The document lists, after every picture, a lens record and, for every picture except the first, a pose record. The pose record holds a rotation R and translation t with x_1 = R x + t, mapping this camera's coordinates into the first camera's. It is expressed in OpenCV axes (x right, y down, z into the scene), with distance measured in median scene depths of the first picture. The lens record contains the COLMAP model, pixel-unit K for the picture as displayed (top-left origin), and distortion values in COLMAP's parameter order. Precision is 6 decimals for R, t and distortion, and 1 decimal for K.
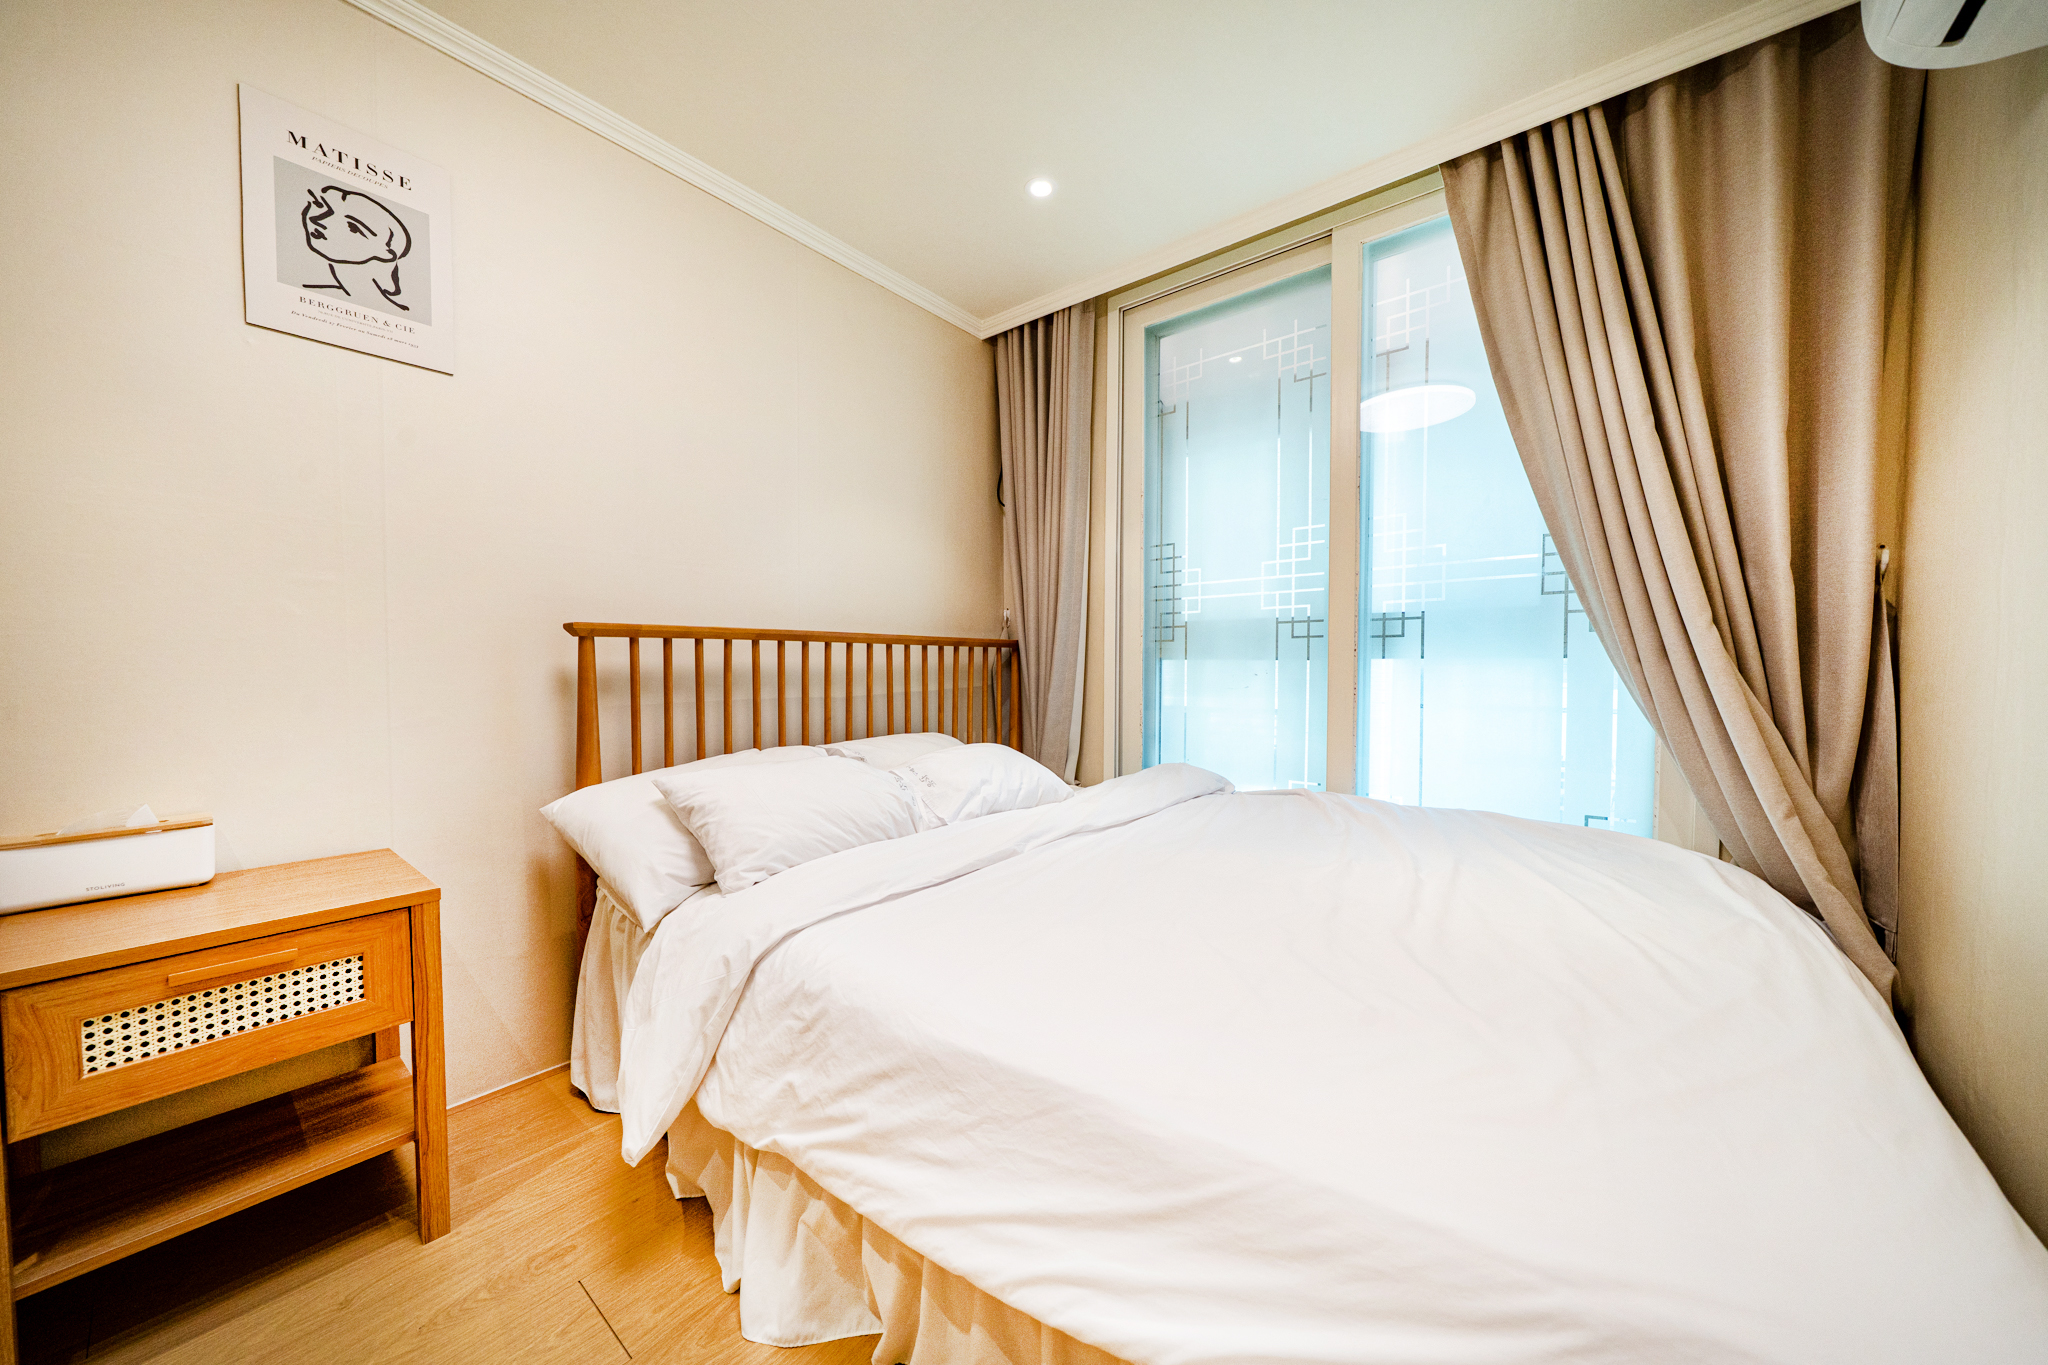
lens RADIAL K [[703.7, 0, 1016.4], [0, 703.7, 682.4], [0, 0, 1]] dist [-0.005300, 0.000182]
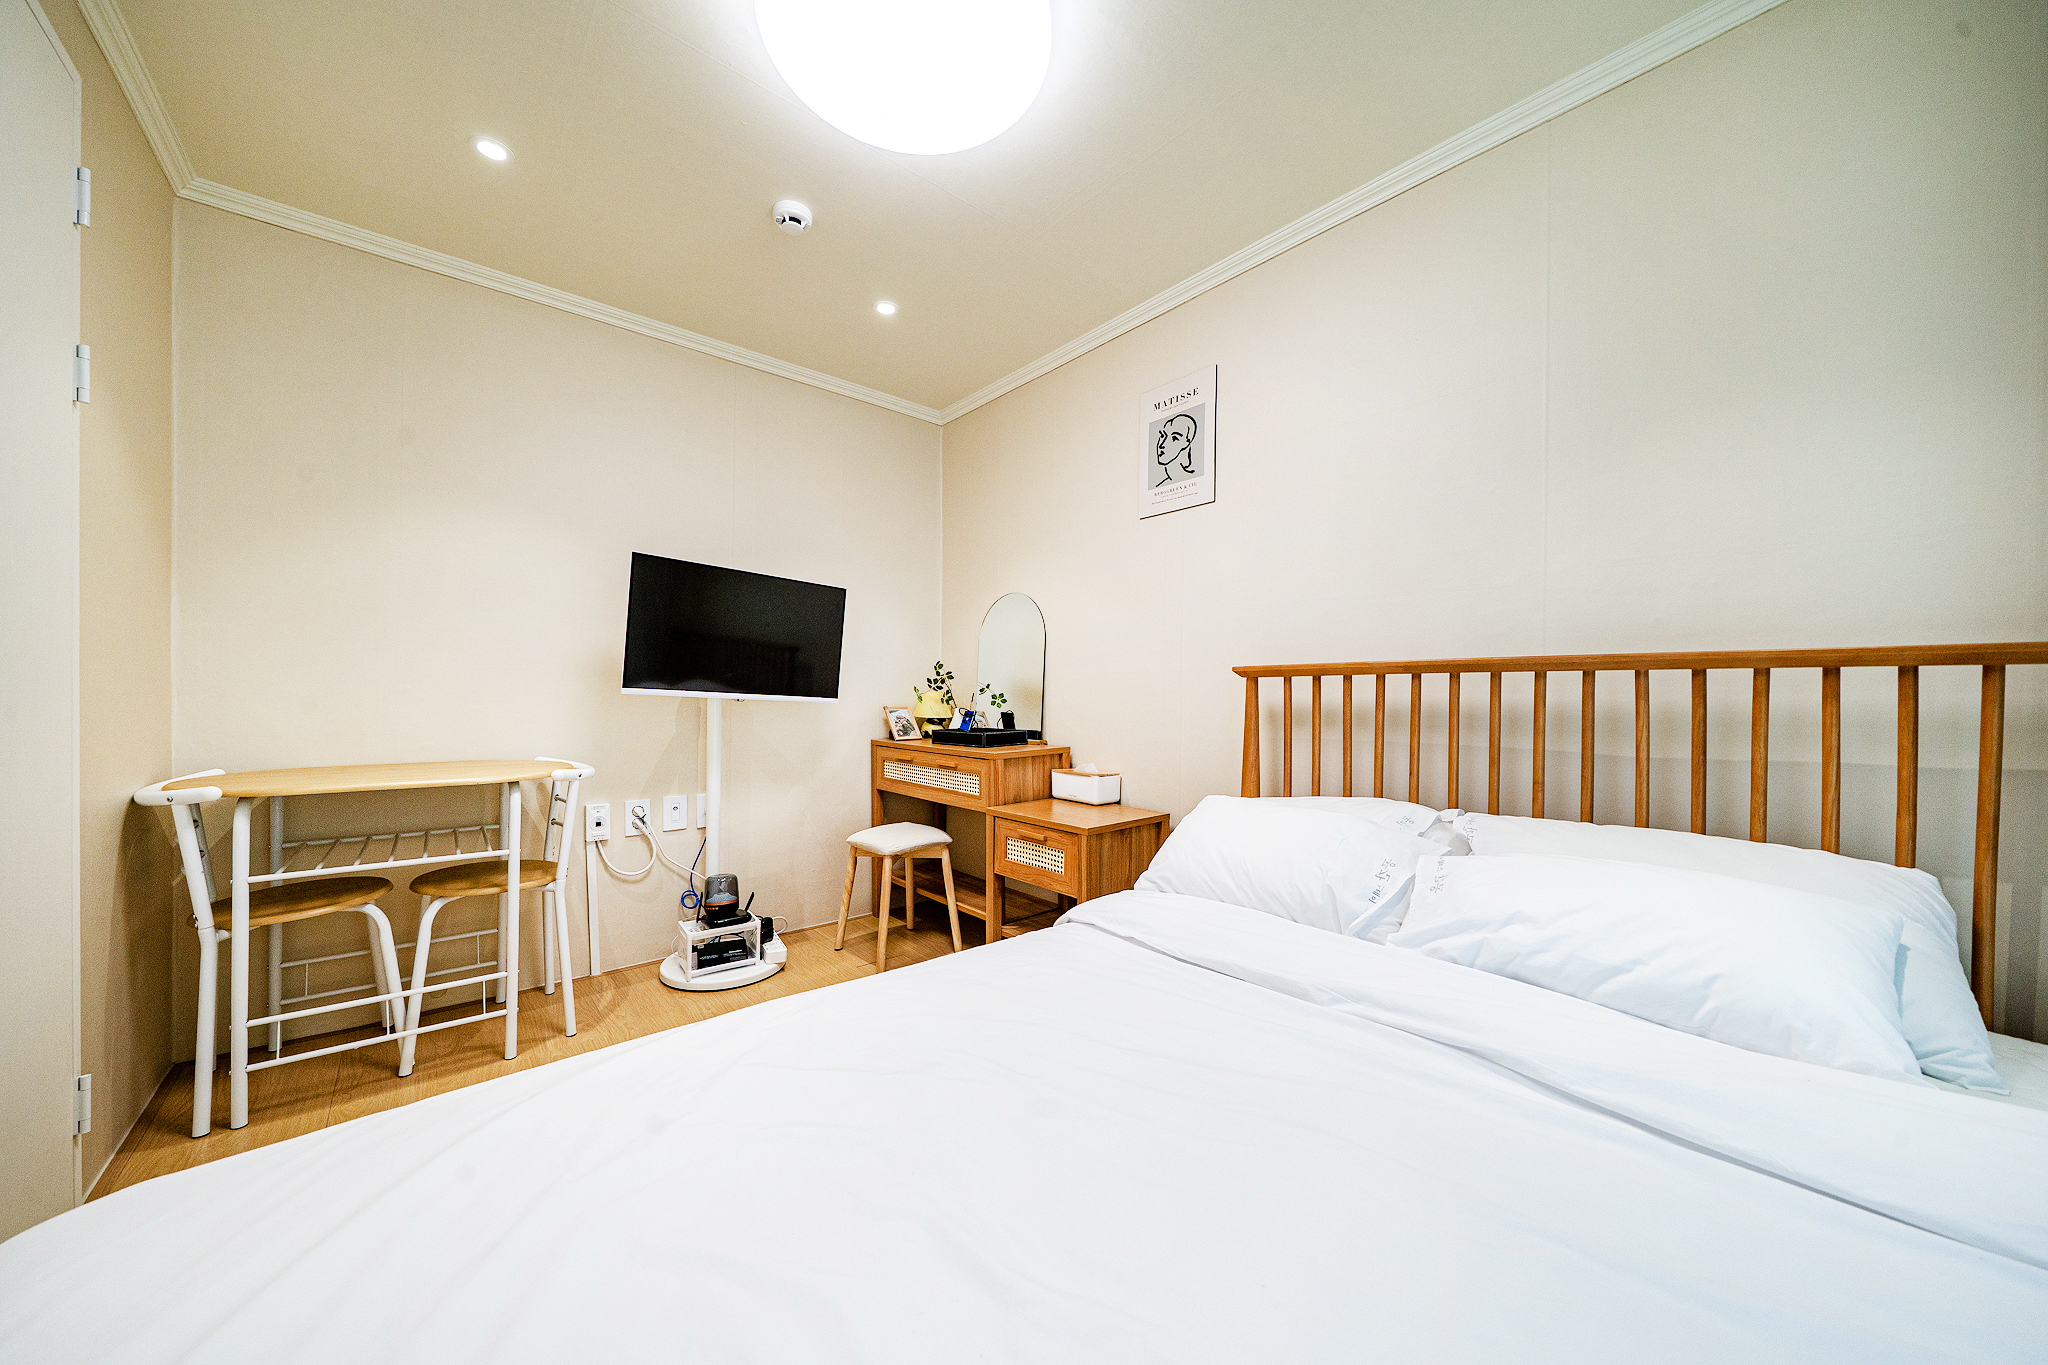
lens RADIAL K [[703.7, 0, 1005.8], [0, 703.7, 687.0], [0, 0, 1]] dist [-0.005300, 0.000182]
pose [[-0.198221, -0.014320, -0.980053, 0.676573], [-0.035272, 0.999350, -0.007468, -0.025511], [0.979522, 0.033089, -0.198598, 0.839881]]
